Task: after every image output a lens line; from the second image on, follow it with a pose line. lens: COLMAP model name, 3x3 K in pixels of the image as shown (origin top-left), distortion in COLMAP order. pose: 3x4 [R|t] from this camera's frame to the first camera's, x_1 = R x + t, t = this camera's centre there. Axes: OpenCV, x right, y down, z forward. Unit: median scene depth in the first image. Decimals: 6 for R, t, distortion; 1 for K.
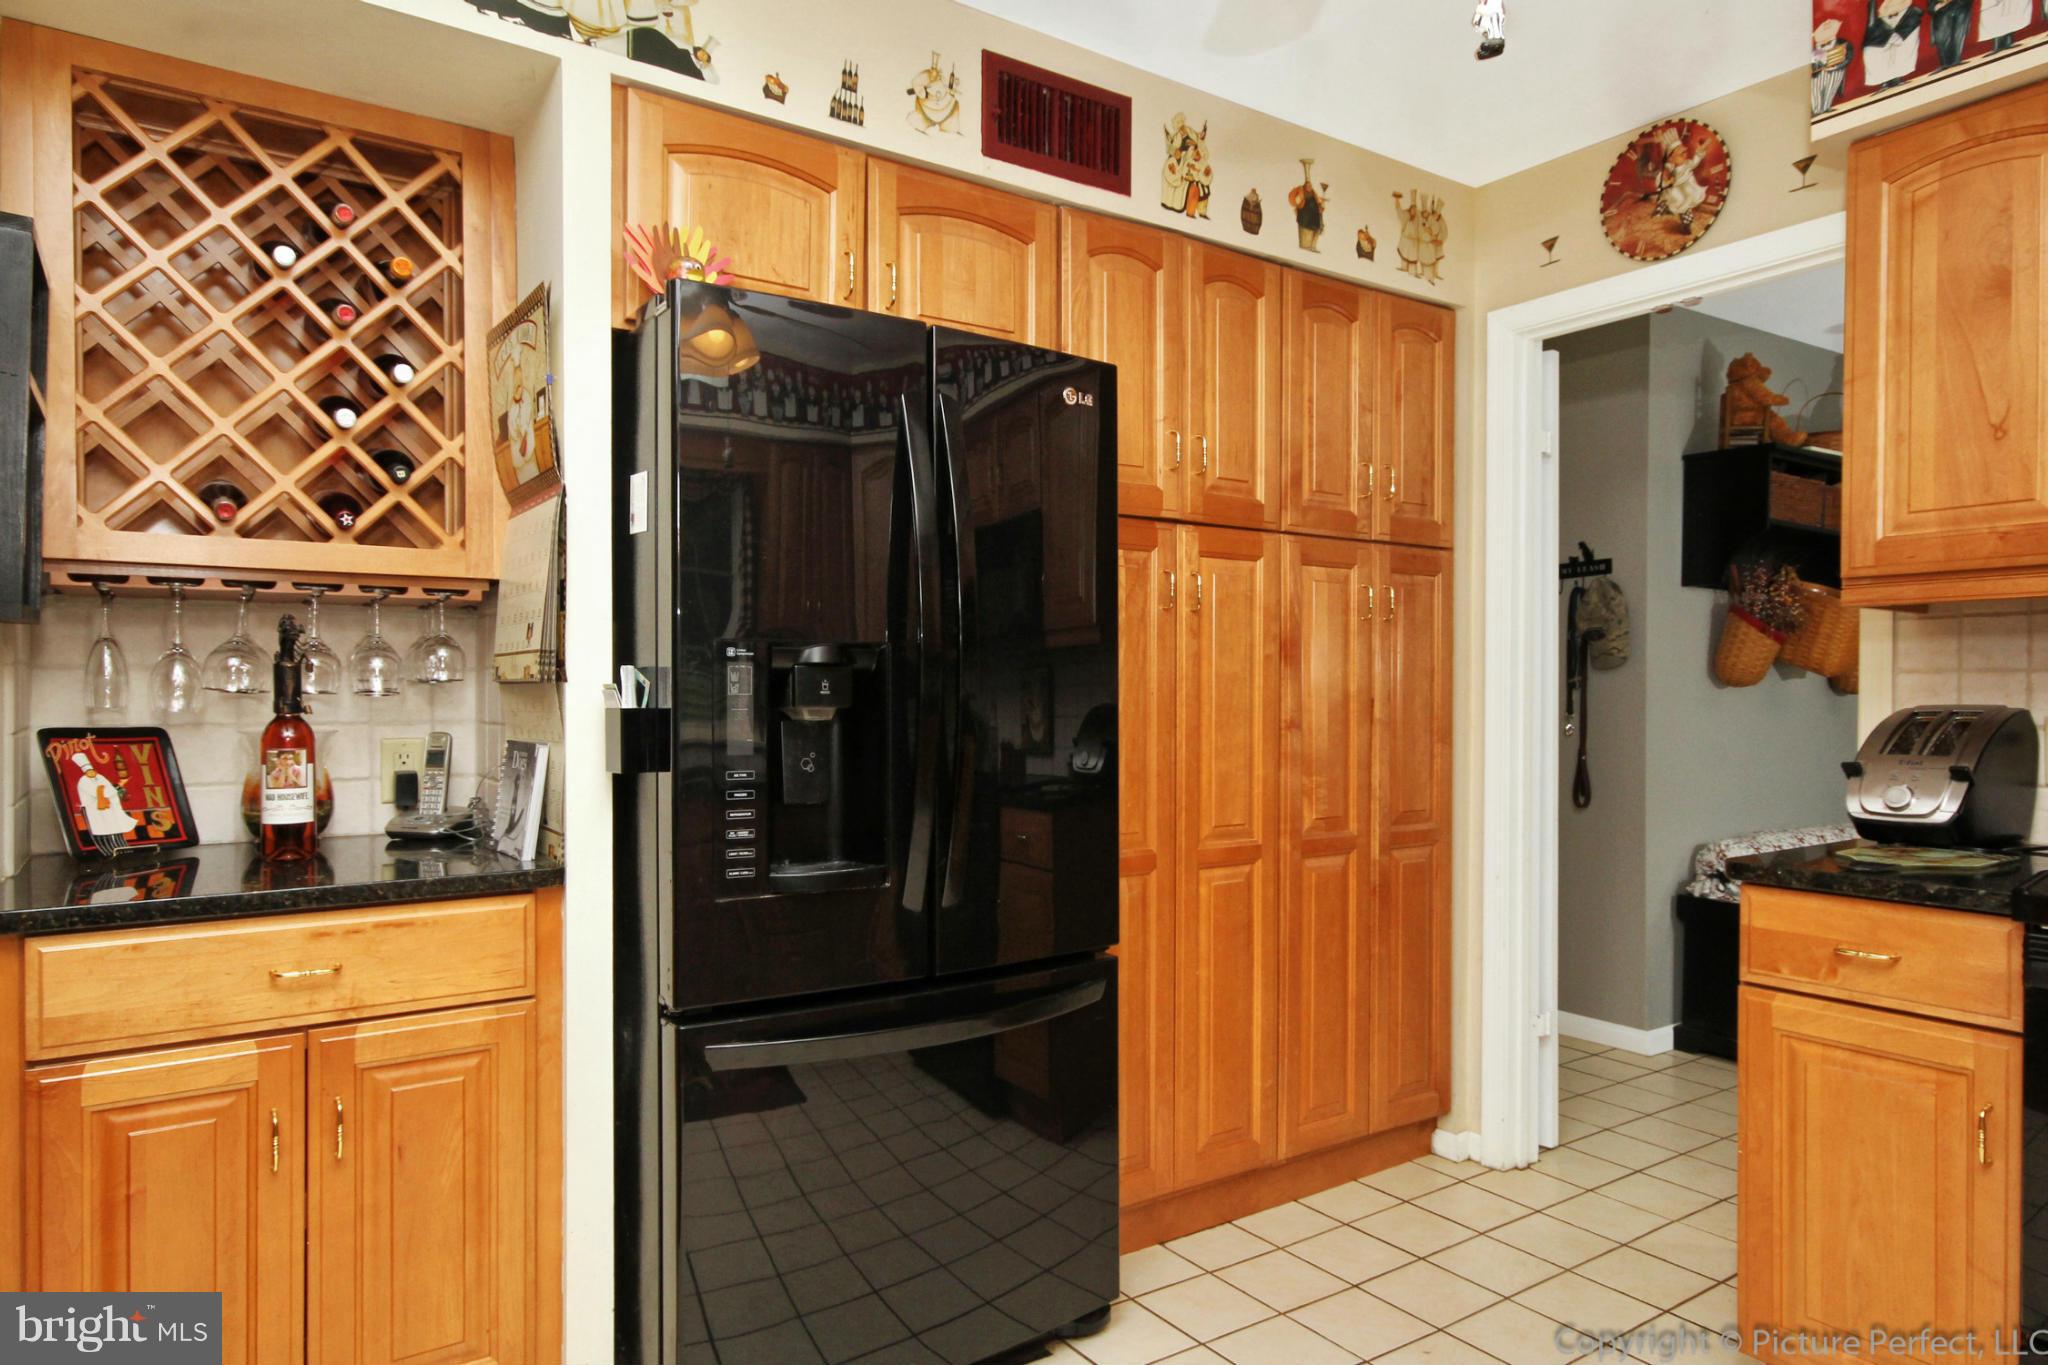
lens RADIAL K [[1270.8, 0, 1024.3], [0, 1270.8, 708.0], [0, 0, 1]] dist [0.006464, 0.000914]
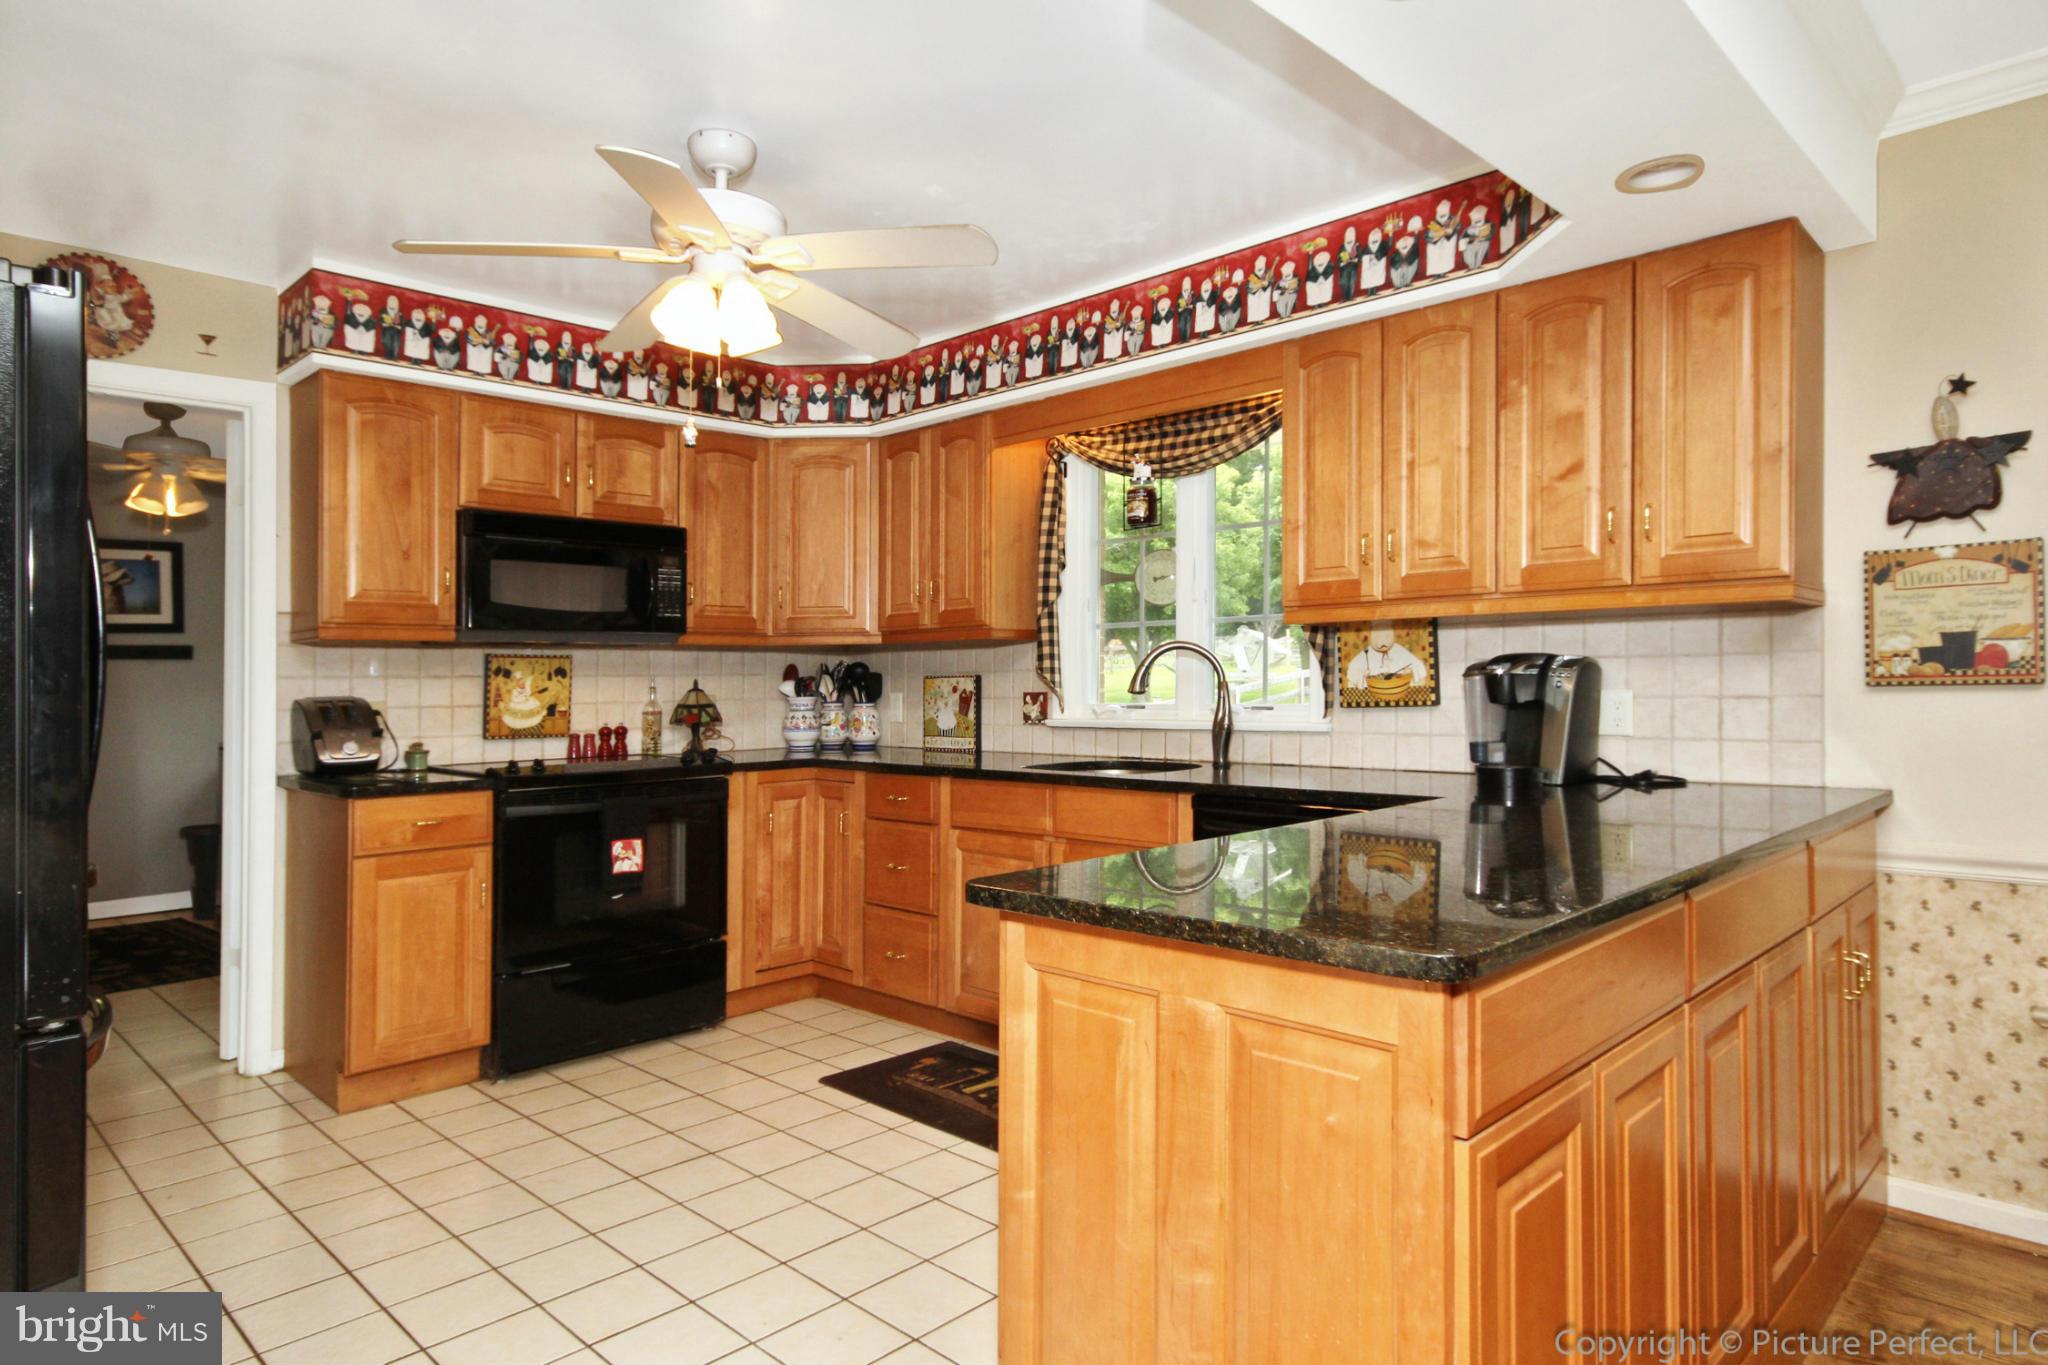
lens RADIAL K [[1187.8, 0, 1025.9], [0, 1187.8, 673.9], [0, 0, 1]] dist [0.017987, 0.000637]
pose [[-0.194861, 0.004509, 0.980821, -0.919857], [0.025503, 0.999675, 0.000471, -0.009364], [-0.980499, 0.025106, -0.194912, 0.332216]]
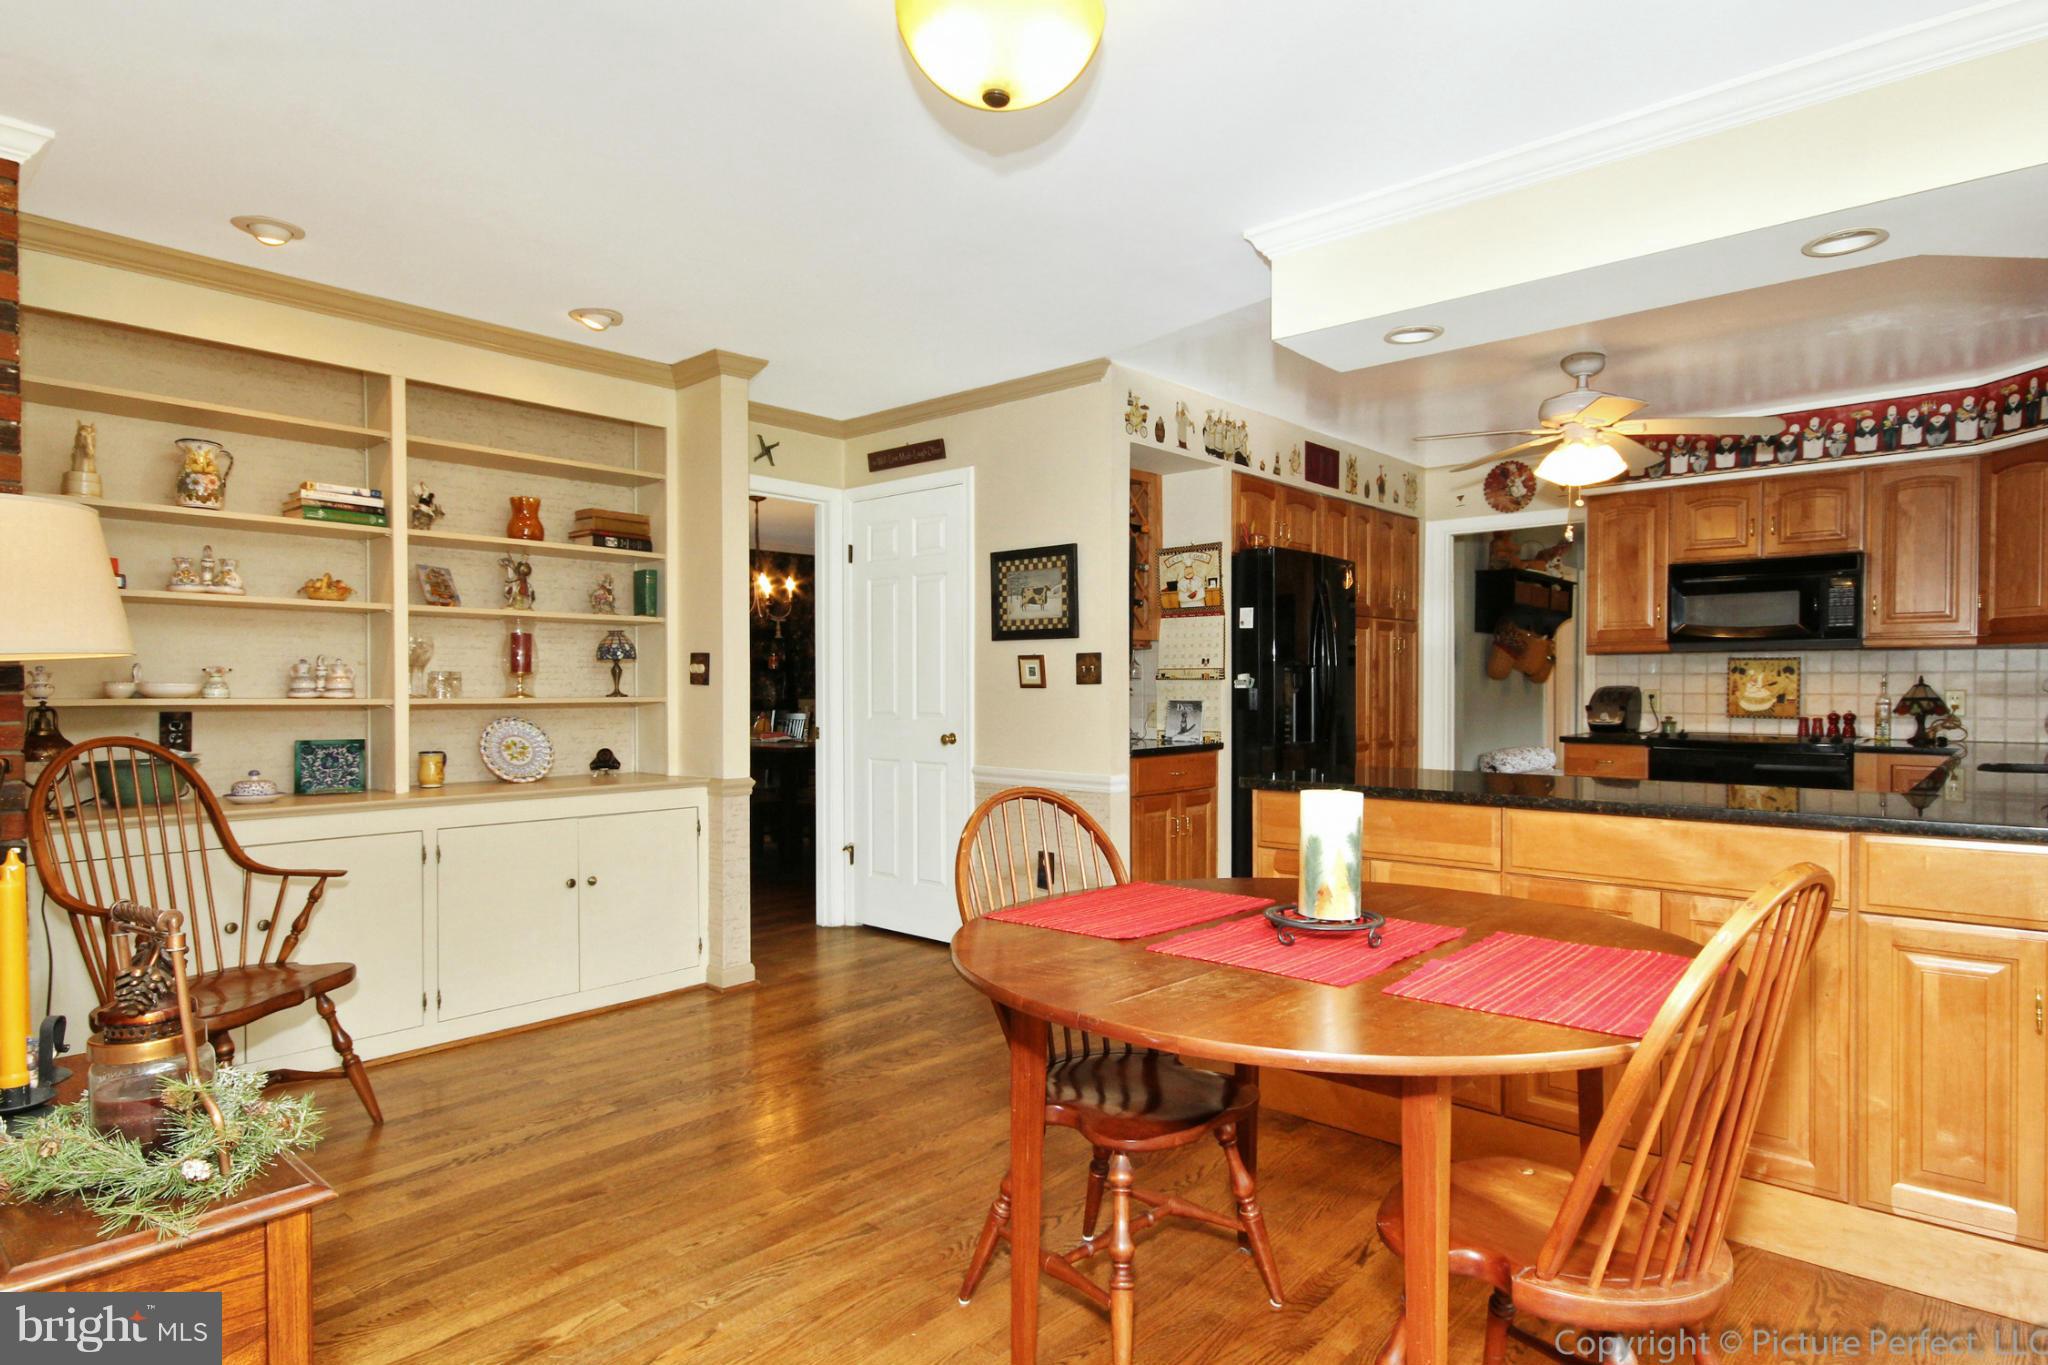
lens RADIAL K [[1151.2, 0, 1020.4], [0, 1151.2, 697.4], [0, 0, 1]] dist [0.003333, 0.000473]
pose [[0.973162, -0.002403, 0.230111, -1.041584], [0.003213, 0.999990, -0.003144, 0.024488], [-0.230101, 0.003799, 0.973159, -1.081330]]
